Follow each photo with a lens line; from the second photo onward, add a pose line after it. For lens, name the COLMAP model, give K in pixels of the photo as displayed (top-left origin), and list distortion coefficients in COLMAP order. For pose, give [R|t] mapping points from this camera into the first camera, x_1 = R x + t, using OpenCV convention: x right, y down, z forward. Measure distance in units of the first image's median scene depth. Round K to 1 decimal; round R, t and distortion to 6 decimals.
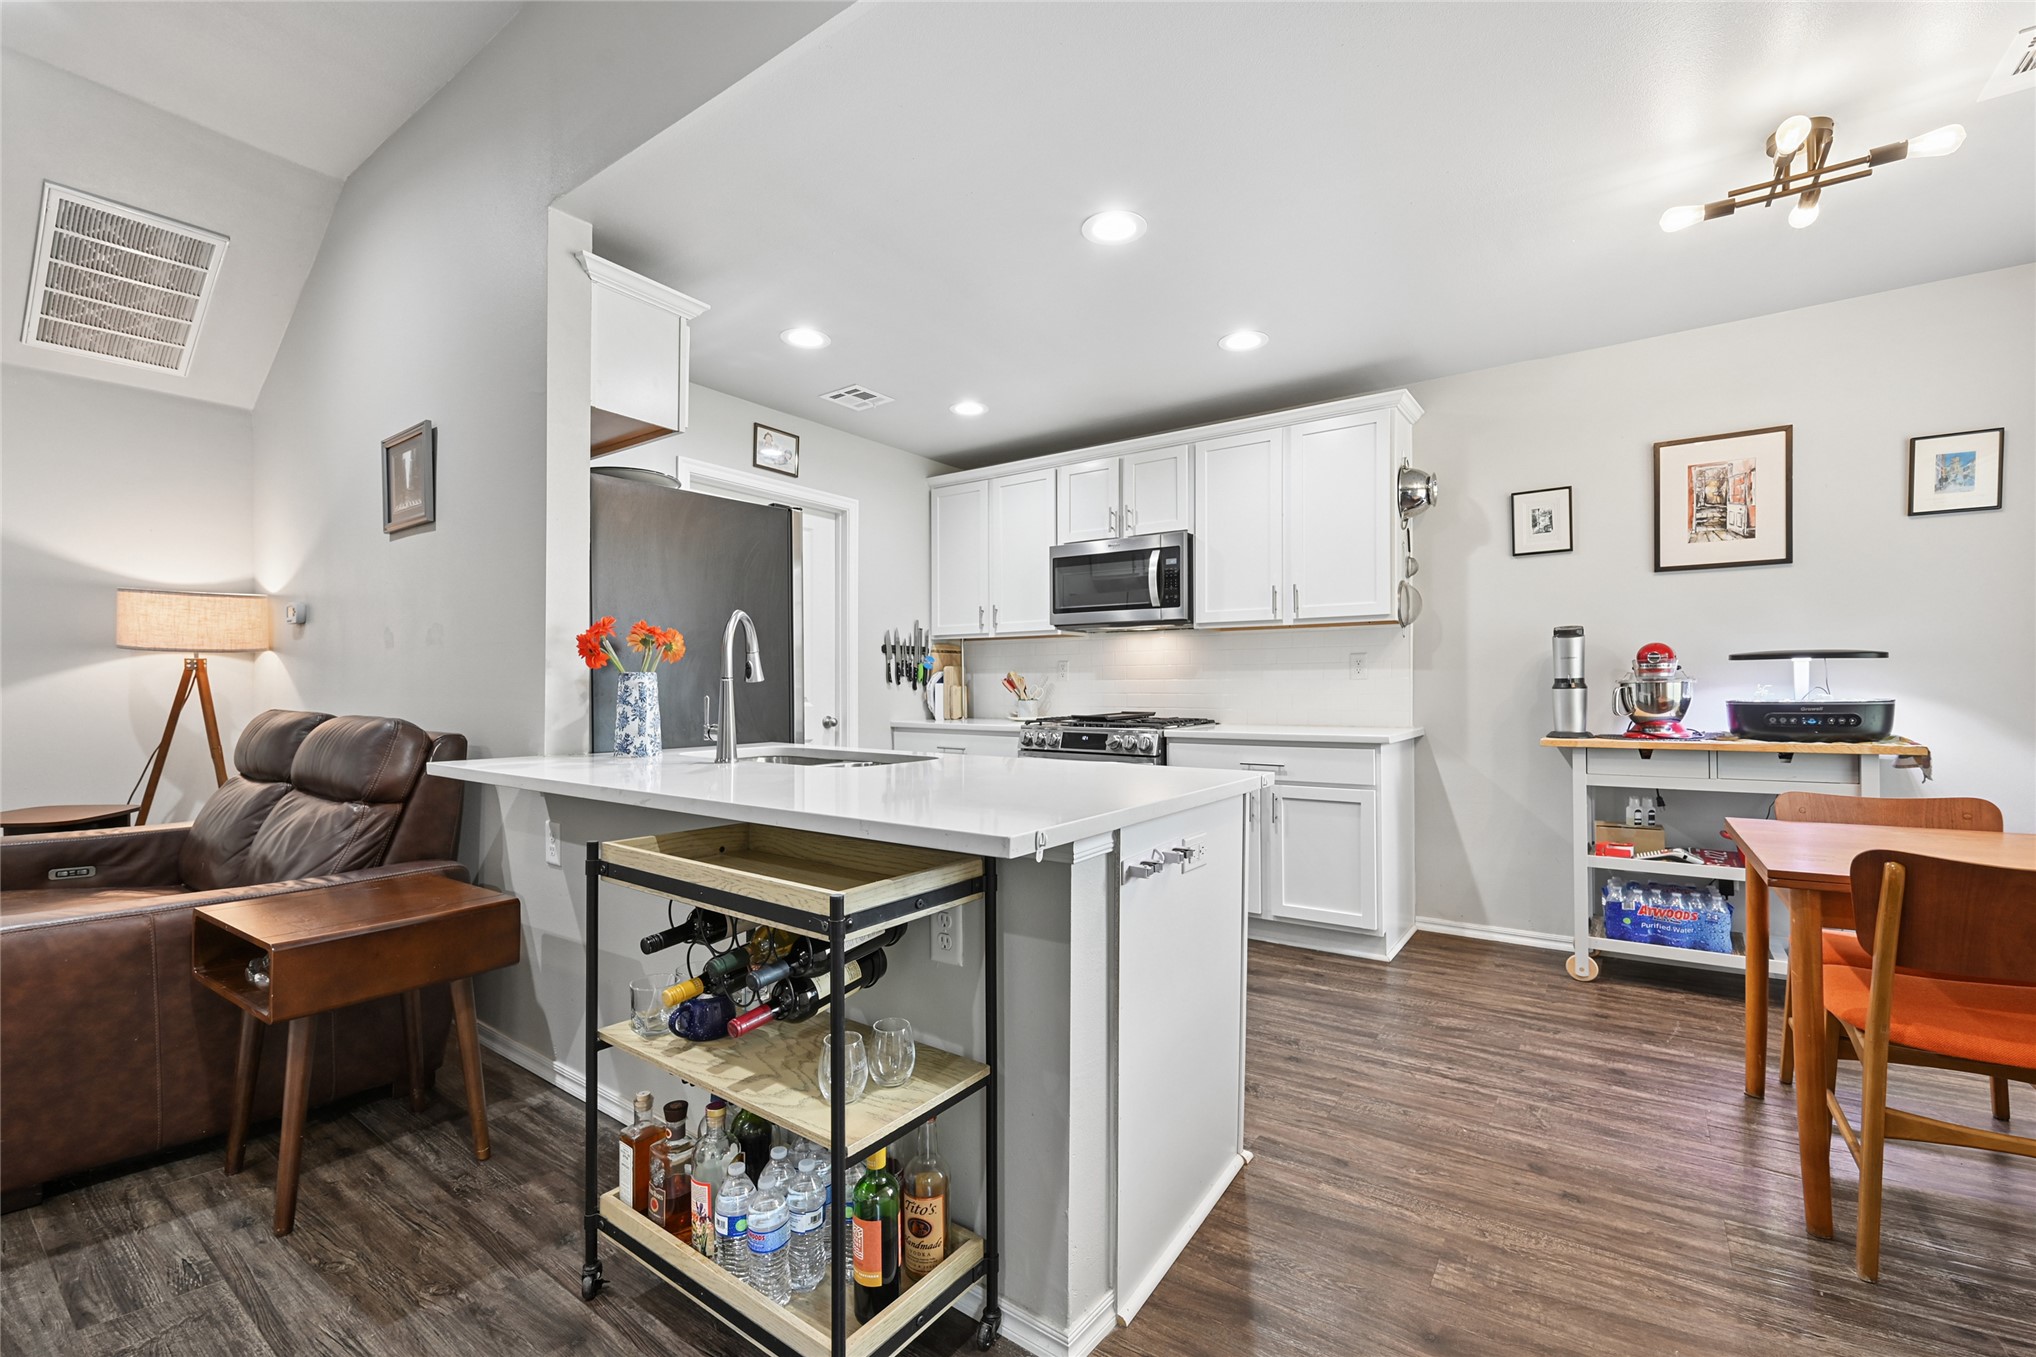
lens RADIAL K [[852.2, 0, 1038.3], [0, 852.2, 689.6], [0, 0, 1]] dist [-0.019193, 0.001581]
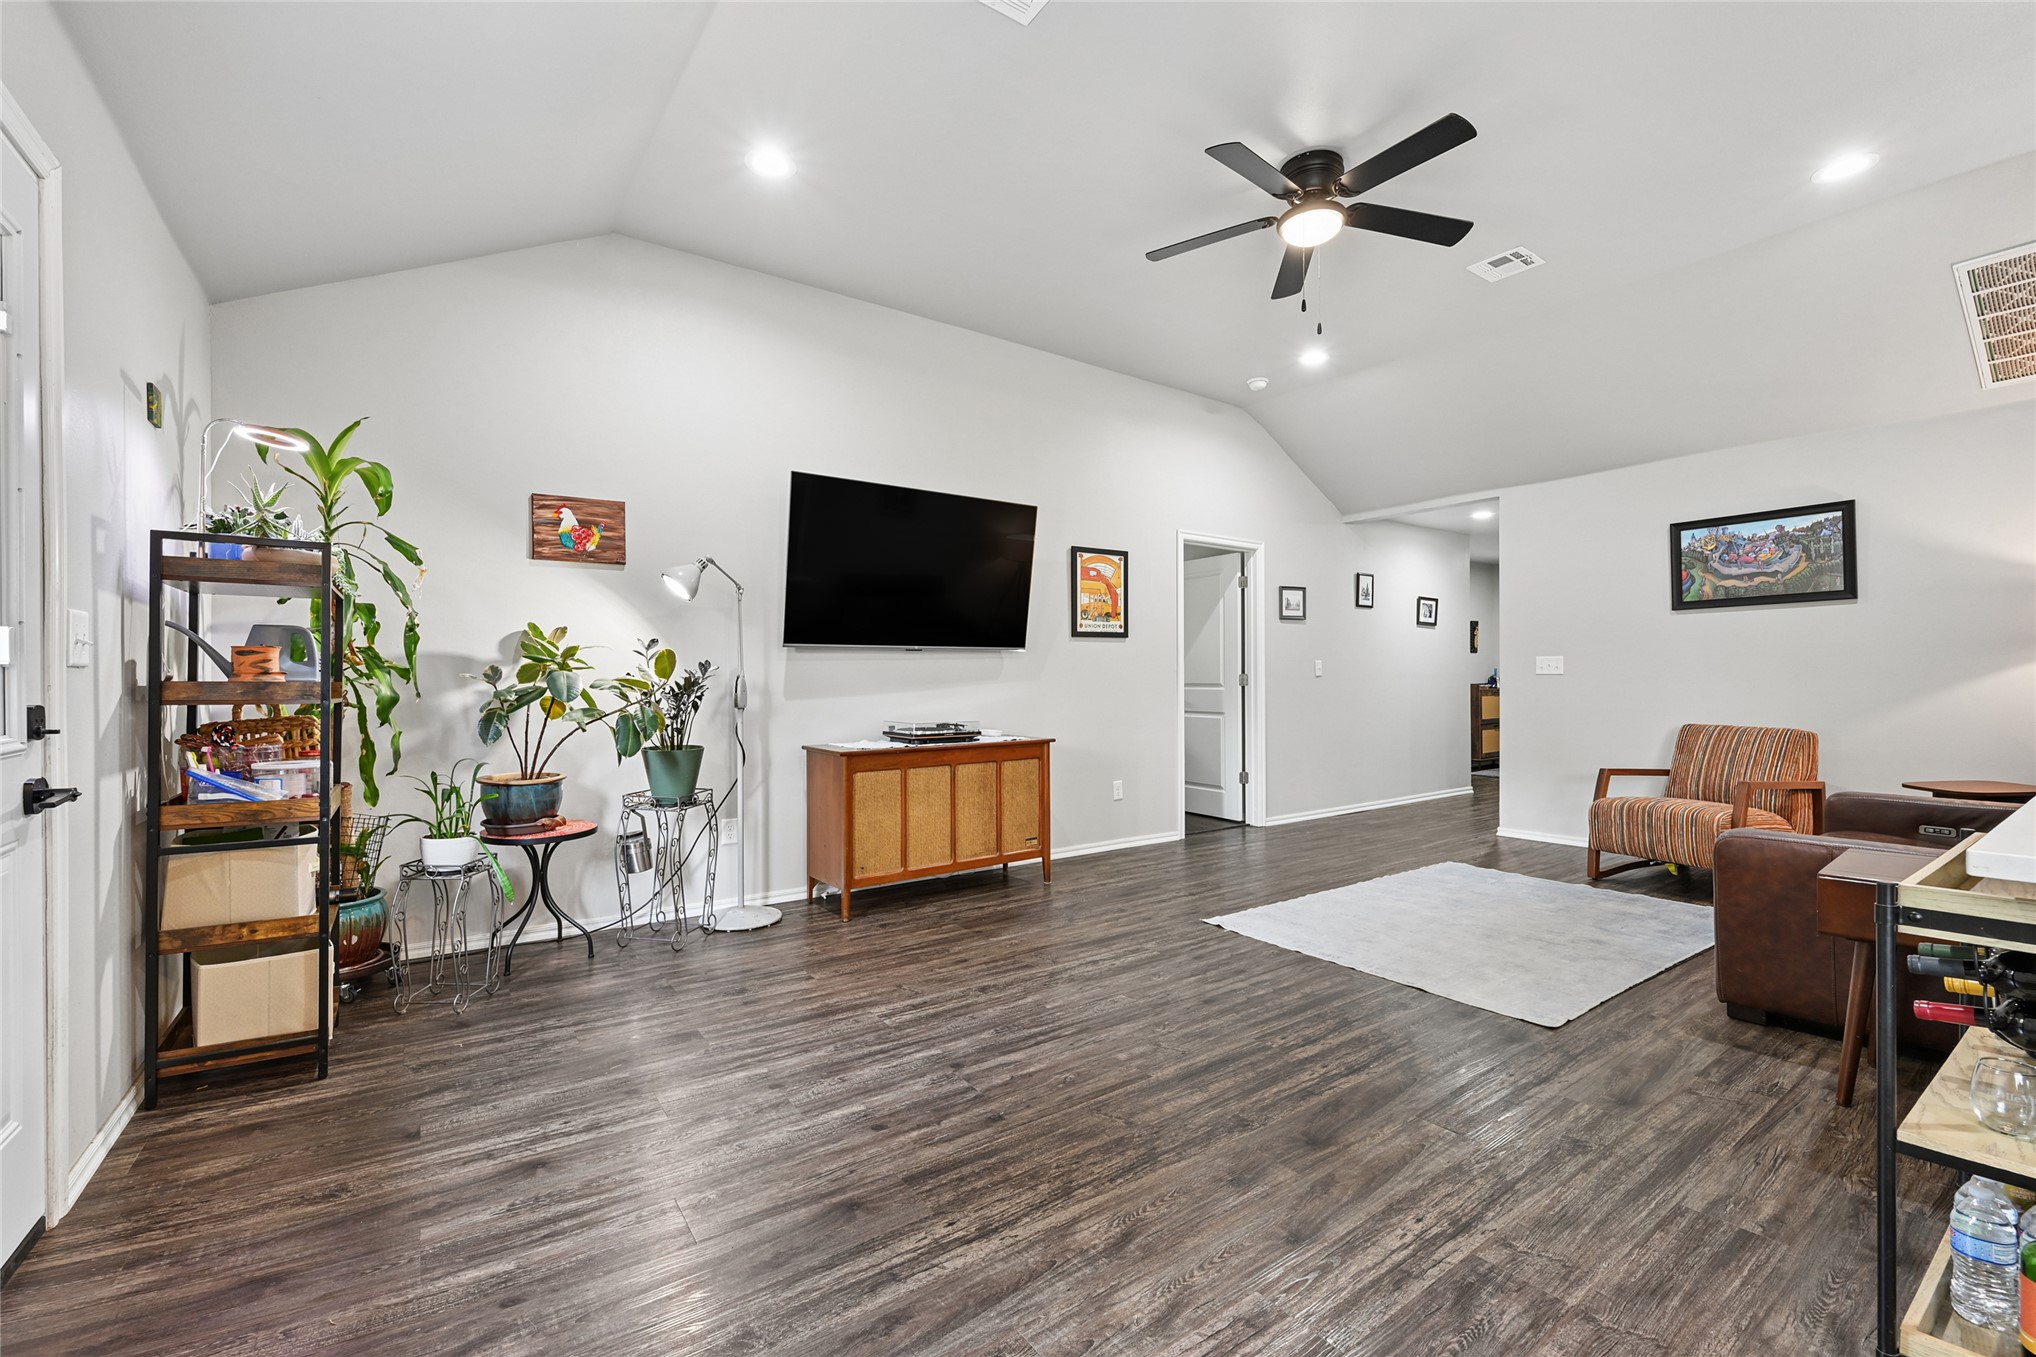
lens RADIAL K [[852.2, 0, 1028.8], [0, 852.2, 699.1], [0, 0, 1]] dist [-0.019193, 0.001581]
pose [[-0.333099, 0.019116, -0.942698, 0.301832], [0.000352, 0.999797, 0.020149, -0.002089], [0.942892, 0.006380, -0.333038, 0.099540]]
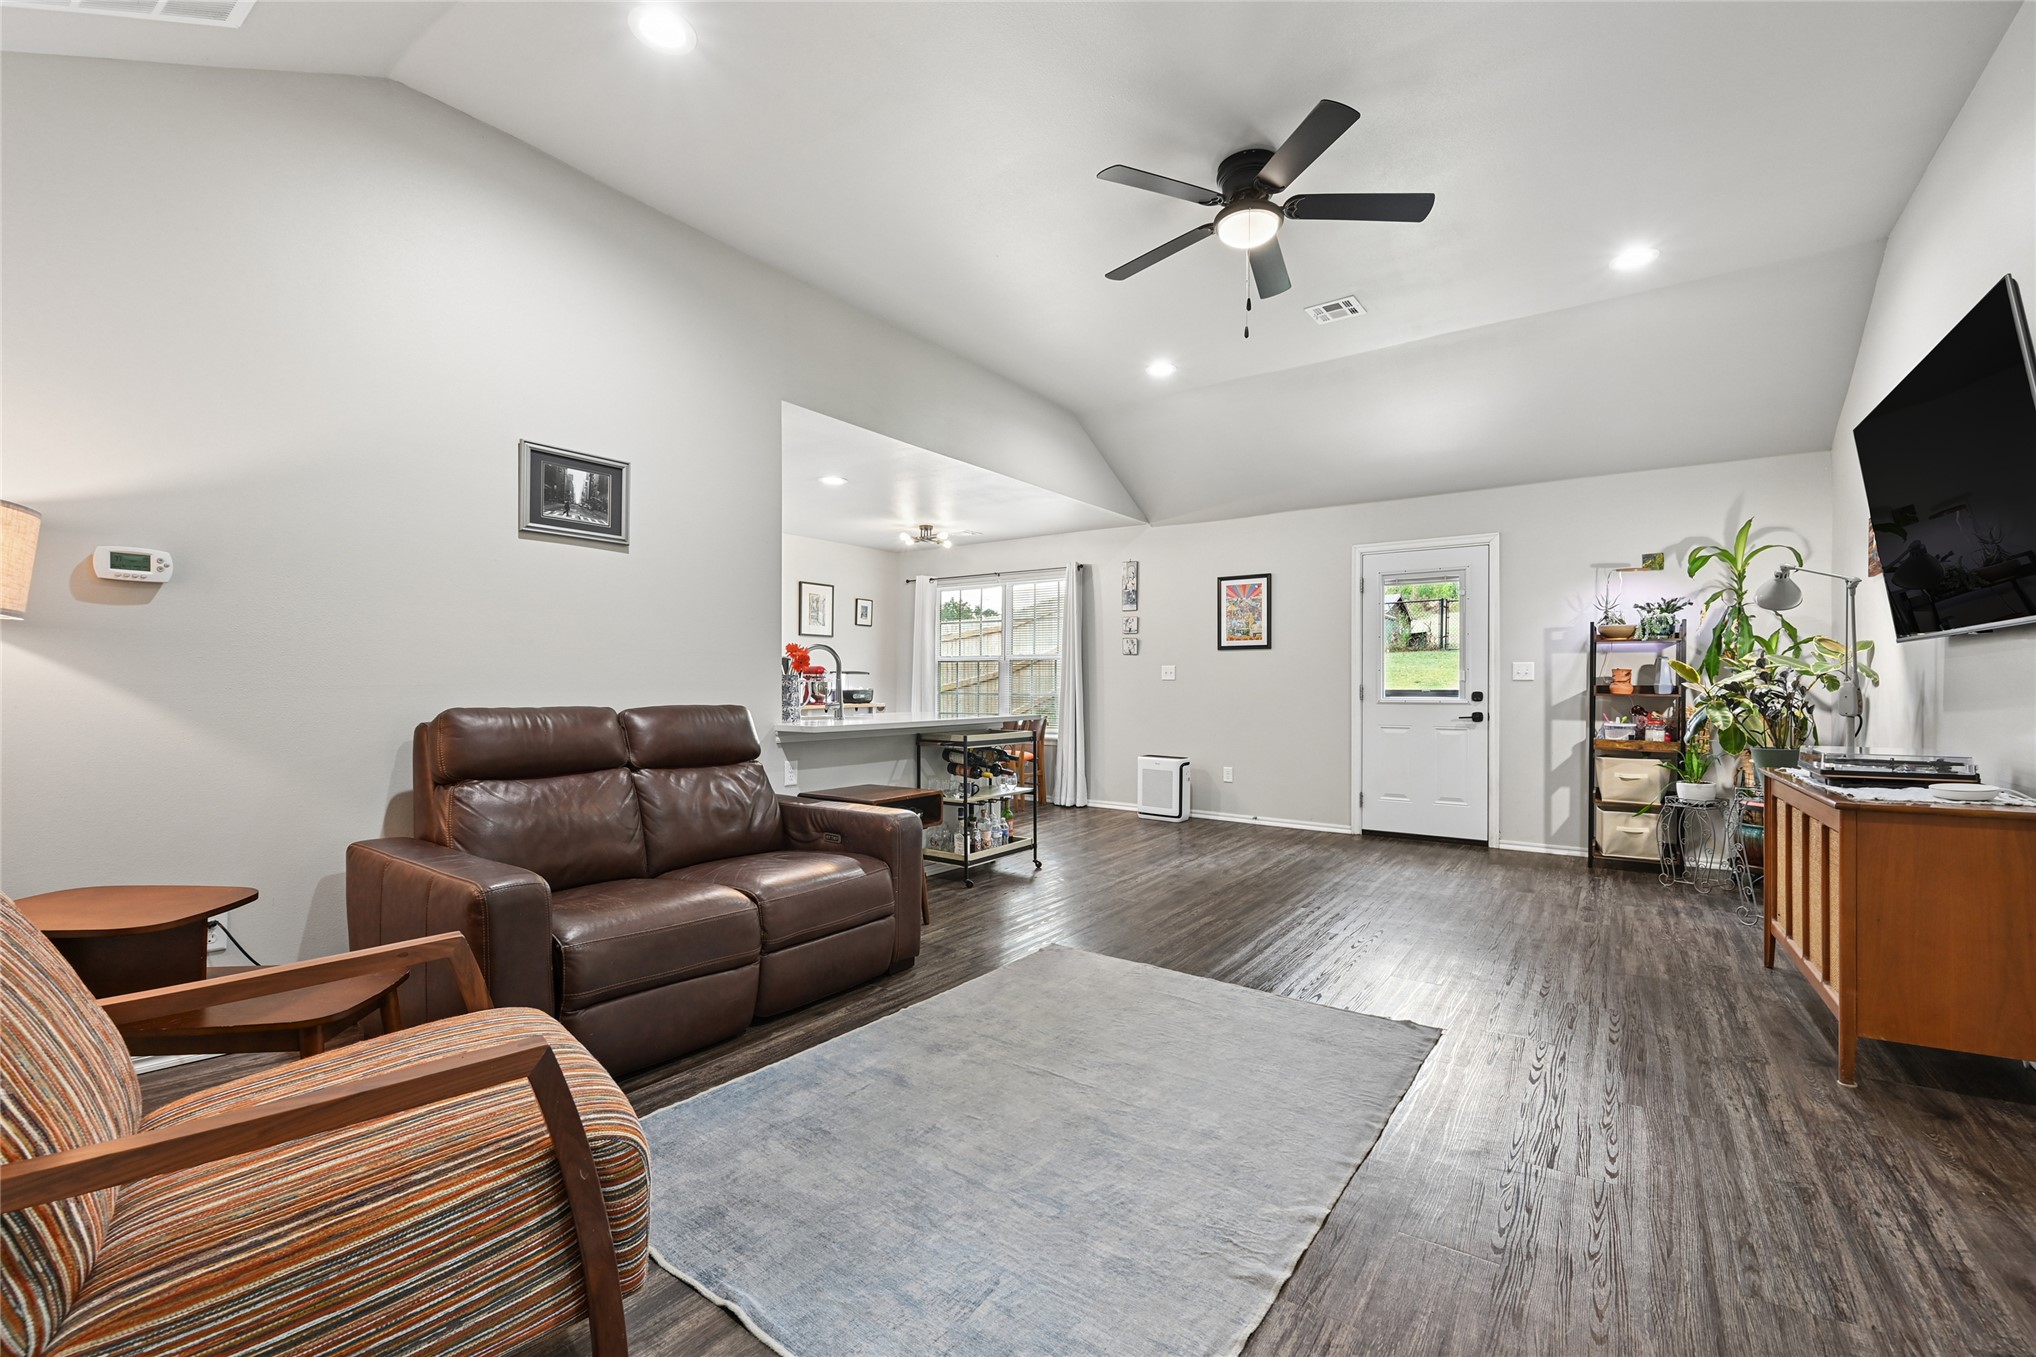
lens RADIAL K [[852.2, 0, 1016.3], [0, 852.2, 679.4], [0, 0, 1]] dist [-0.019193, 0.001581]
pose [[0.008833, 0.003180, 0.999956, -1.328408], [-0.001012, 0.999994, -0.003172, -0.004750], [-0.999960, -0.000984, 0.008836, 0.297477]]
